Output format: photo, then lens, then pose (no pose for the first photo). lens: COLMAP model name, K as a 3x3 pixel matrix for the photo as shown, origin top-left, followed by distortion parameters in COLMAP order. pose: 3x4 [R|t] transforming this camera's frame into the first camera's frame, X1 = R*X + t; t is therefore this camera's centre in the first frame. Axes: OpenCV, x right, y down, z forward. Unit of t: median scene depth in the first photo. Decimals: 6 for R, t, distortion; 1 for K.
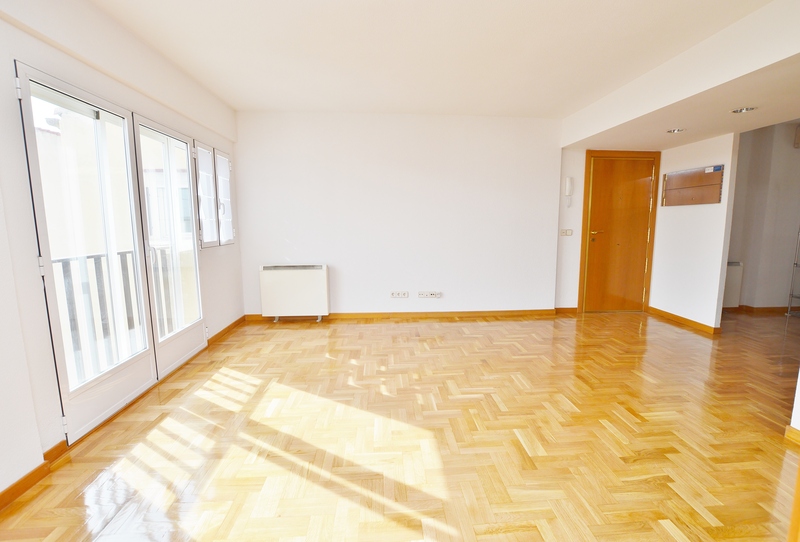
lens RADIAL K [[375.2, 0, 406.8], [0, 375.2, 271.7], [0, 0, 1]] dist [-0.030756, -0.000392]
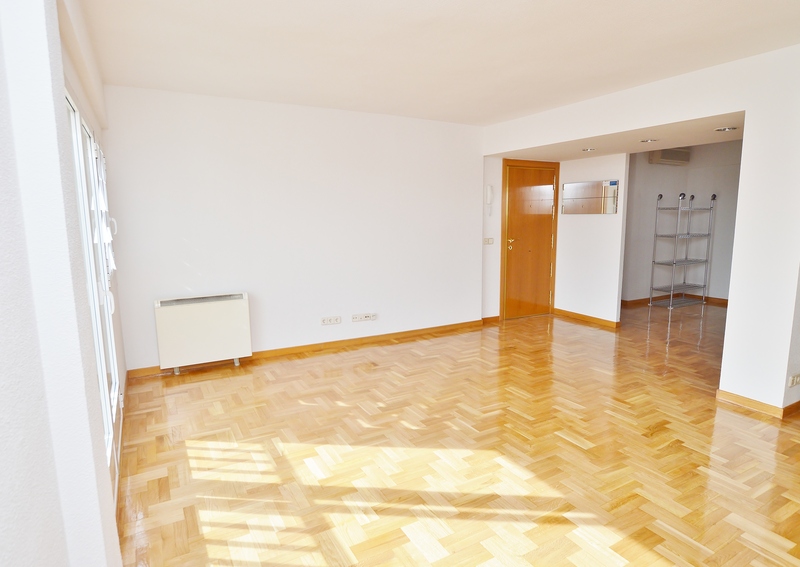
lens RADIAL K [[474.9, 0, 400.0], [0, 474.9, 283.5], [0, 0, 1]] dist [-0.023817, -0.000014]
pose [[0.902829, -0.068038, 0.424583, -0.432339], [0.063419, 0.997673, 0.025020, -0.052738], [-0.425297, 0.004338, 0.905043, -0.051312]]
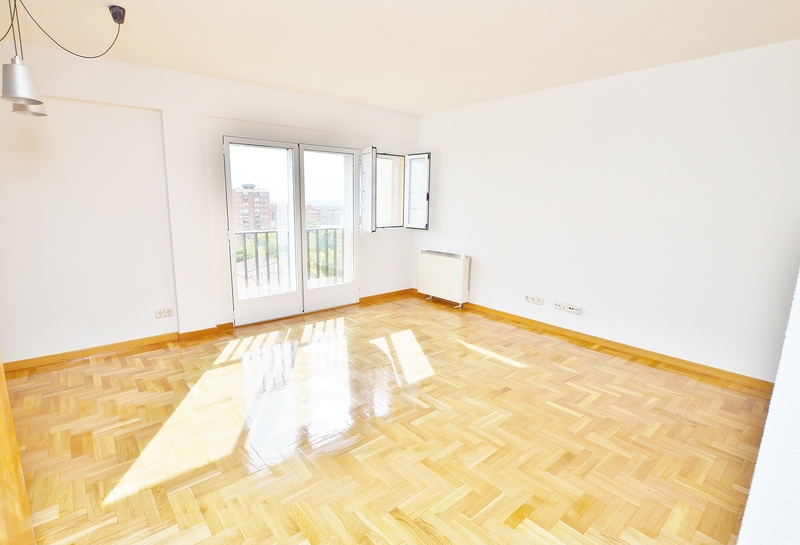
lens RADIAL K [[390.9, 0, 369.5], [0, 390.9, 272.5], [0, 0, 1]] dist [-0.027639, 0.000048]
pose [[0.555660, 0.161632, -0.815547, 0.652134], [-0.117568, 0.986340, 0.115378, -0.080219], [0.823055, 0.031771, 0.567072, 0.219757]]
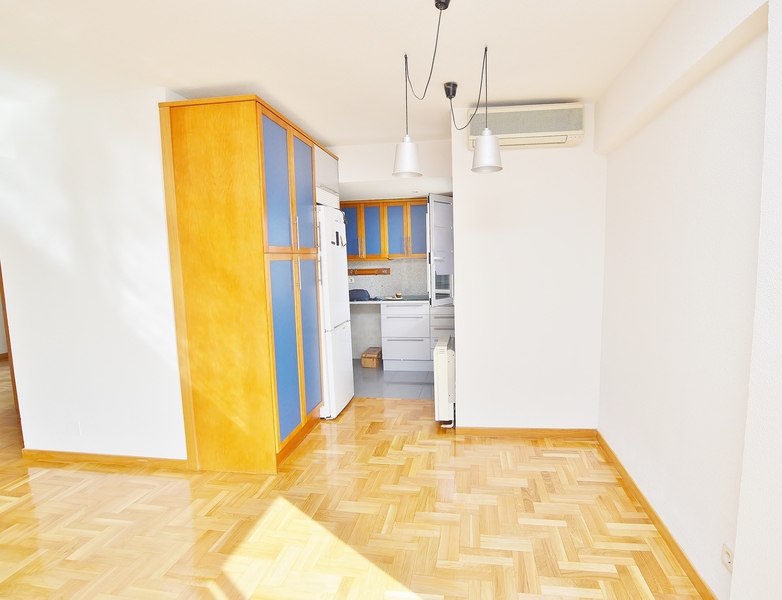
lens RADIAL K [[401.3, 0, 414.4], [0, 401.3, 301.7], [0, 0, 1]] dist [-0.020597, -0.000118]
pose [[-0.977716, -0.000047, 0.209930, -0.276257], [0.049498, 0.971754, 0.230745, -0.156697], [-0.204011, 0.235994, -0.950098, 0.753841]]
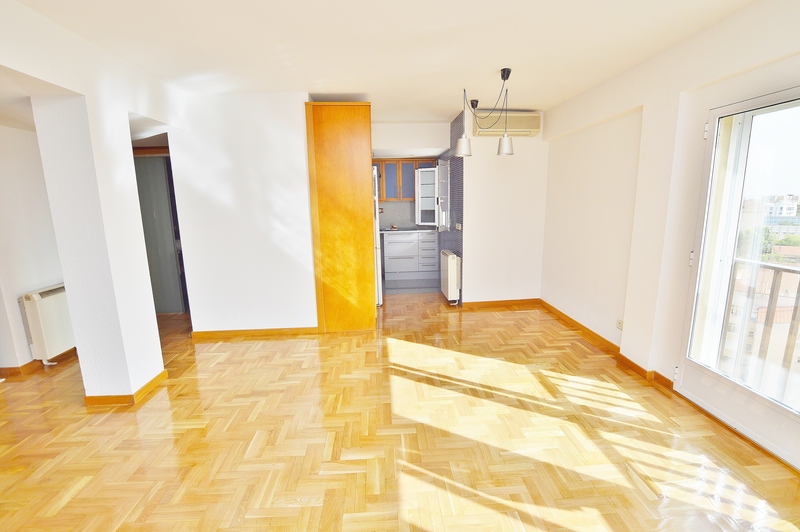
lens RADIAL K [[352.5, 0, 400.0], [0, 352.5, 266.0], [0, 0, 1]] dist [-0.024851, -0.000218]
pose [[-0.999703, 0.019682, 0.014385, 0.042915], [0.023161, 0.950937, 0.308515, -0.219214], [-0.007607, 0.308757, -0.951111, 1.179171]]
